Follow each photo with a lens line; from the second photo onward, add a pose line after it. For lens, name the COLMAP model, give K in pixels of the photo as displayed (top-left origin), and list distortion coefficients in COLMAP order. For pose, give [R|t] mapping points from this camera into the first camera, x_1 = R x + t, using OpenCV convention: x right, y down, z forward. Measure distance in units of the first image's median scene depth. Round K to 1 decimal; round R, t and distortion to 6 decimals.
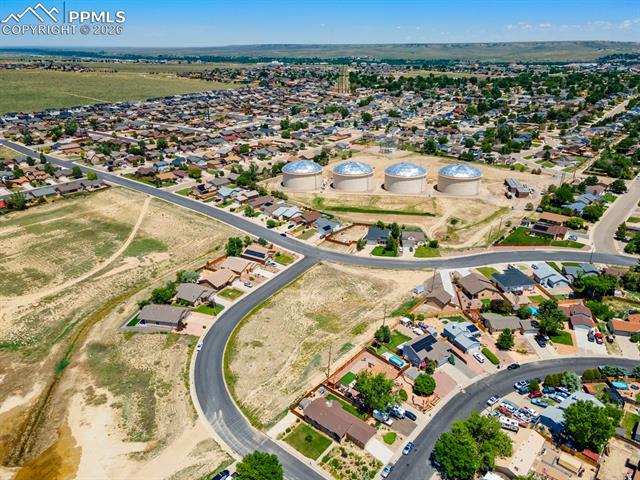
lens RADIAL K [[482.1, 0, 323.8], [0, 482.1, 238.2], [0, 0, 1]] dist [0.038806, 0.000269]
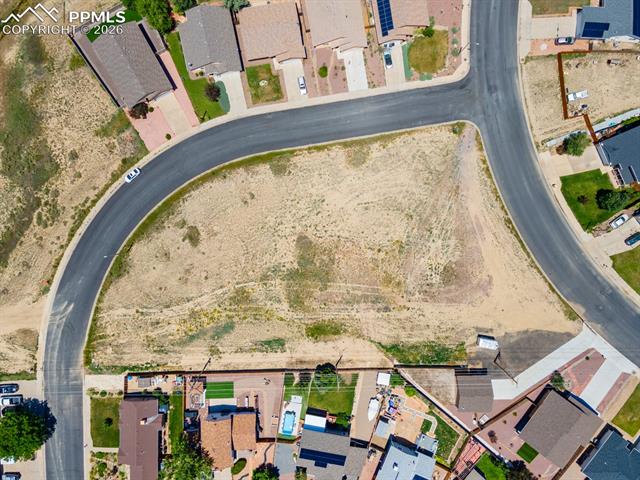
lens RADIAL K [[471.0, 0, 320.0], [0, 471.0, 240.0], [0, 0, 1]] dist [0.040550, 0.002815]
pose [[0.660286, 0.750629, 0.024037, -0.035309], [-0.298803, 0.233207, 0.925382, -0.431369], [0.689013, -0.618199, 0.378273, 0.871613]]
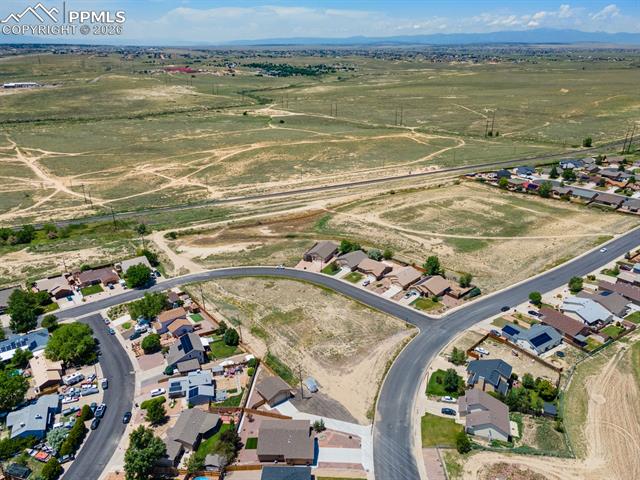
lens RADIAL K [[471.0, 0, 320.0], [0, 471.0, 240.0], [0, 0, 1]] dist [0.040550, 0.002815]
pose [[-0.221134, 0.372432, -0.901329, 0.893733], [-0.364622, 0.825610, 0.430602, -0.457212], [0.904517, 0.423865, -0.046773, 1.126372]]
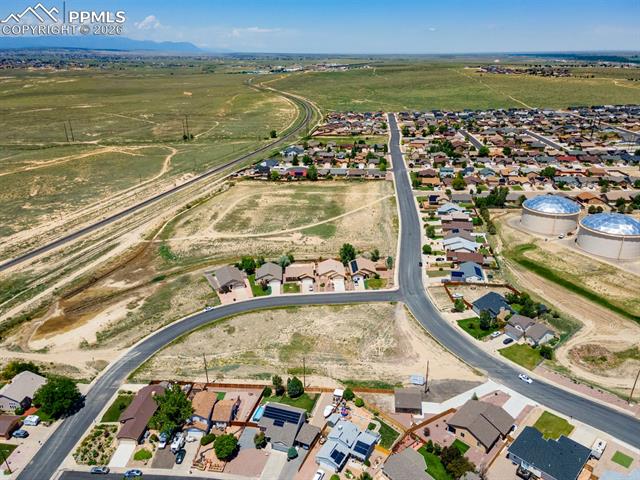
lens RADIAL K [[471.0, 0, 320.0], [0, 471.0, 240.0], [0, 0, 1]] dist [0.040550, 0.002815]
pose [[0.557119, 0.308548, -0.770984, 0.721958], [-0.306956, 0.939174, 0.154049, -0.192915], [0.771619, 0.150834, 0.617942, 0.472706]]
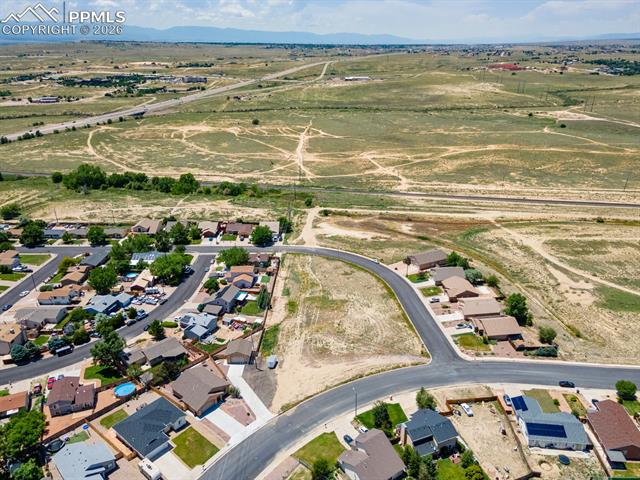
lens RADIAL K [[465.2, 0, 323.9], [0, 465.2, 240.2], [0, 0, 1]] dist [0.045946, 0.004144]
pose [[-0.771716, 0.250264, -0.584656, 0.612052], [-0.232960, 0.744177, 0.626043, -0.611975], [0.591764, 0.619329, -0.515992, 1.549726]]
